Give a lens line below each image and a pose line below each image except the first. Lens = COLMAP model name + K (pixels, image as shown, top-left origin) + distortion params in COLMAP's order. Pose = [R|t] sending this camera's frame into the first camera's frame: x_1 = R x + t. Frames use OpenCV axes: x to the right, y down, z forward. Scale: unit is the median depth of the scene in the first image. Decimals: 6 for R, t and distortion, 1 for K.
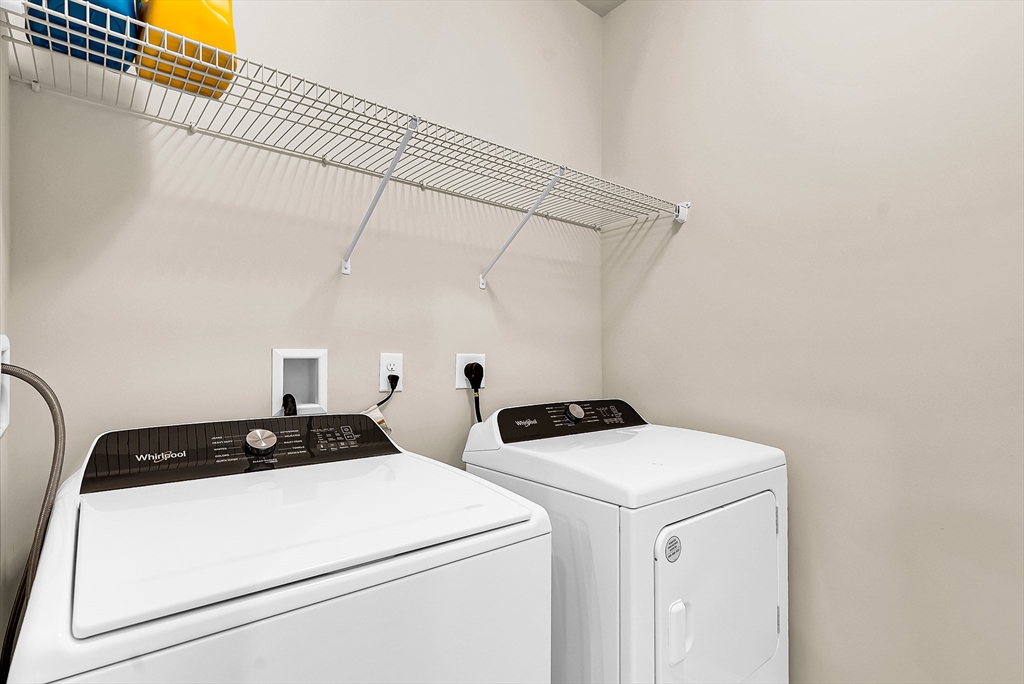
lens RADIAL K [[496.2, 0, 516.6], [0, 496.2, 346.9], [0, 0, 1]] dist [-0.013057, 0.000209]
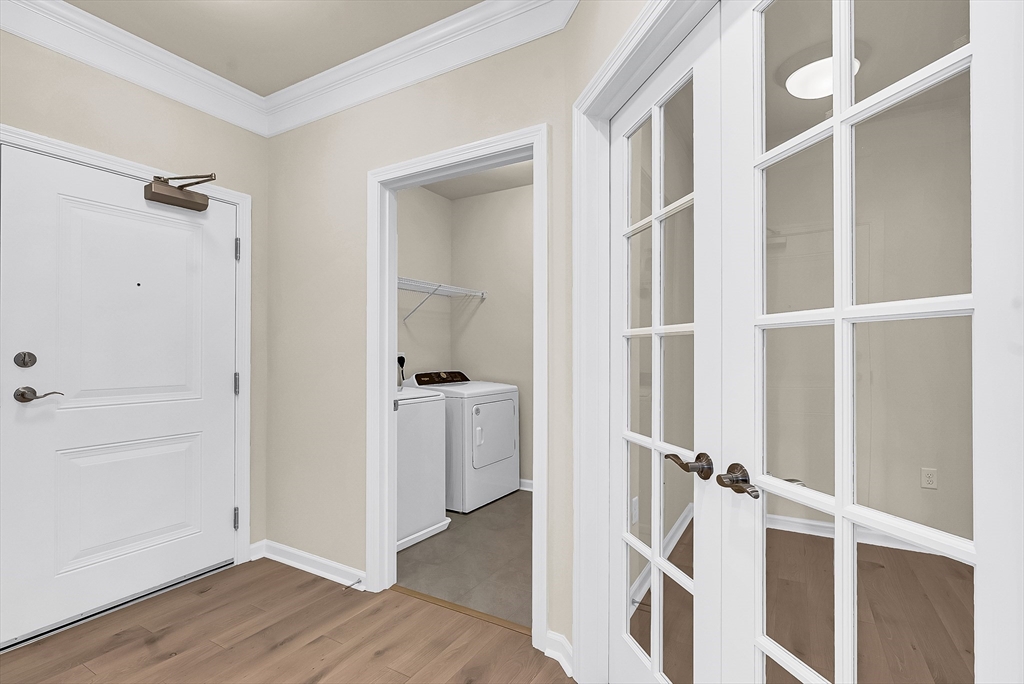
lens RADIAL K [[496.2, 0, 511.5], [0, 496.2, 347.8], [0, 0, 1]] dist [-0.013057, 0.000209]
pose [[0.944844, 0.002505, 0.327510, -0.385162], [-0.002001, 0.999996, -0.001877, -0.007215], [-0.327513, 0.001118, 0.944846, -1.529780]]
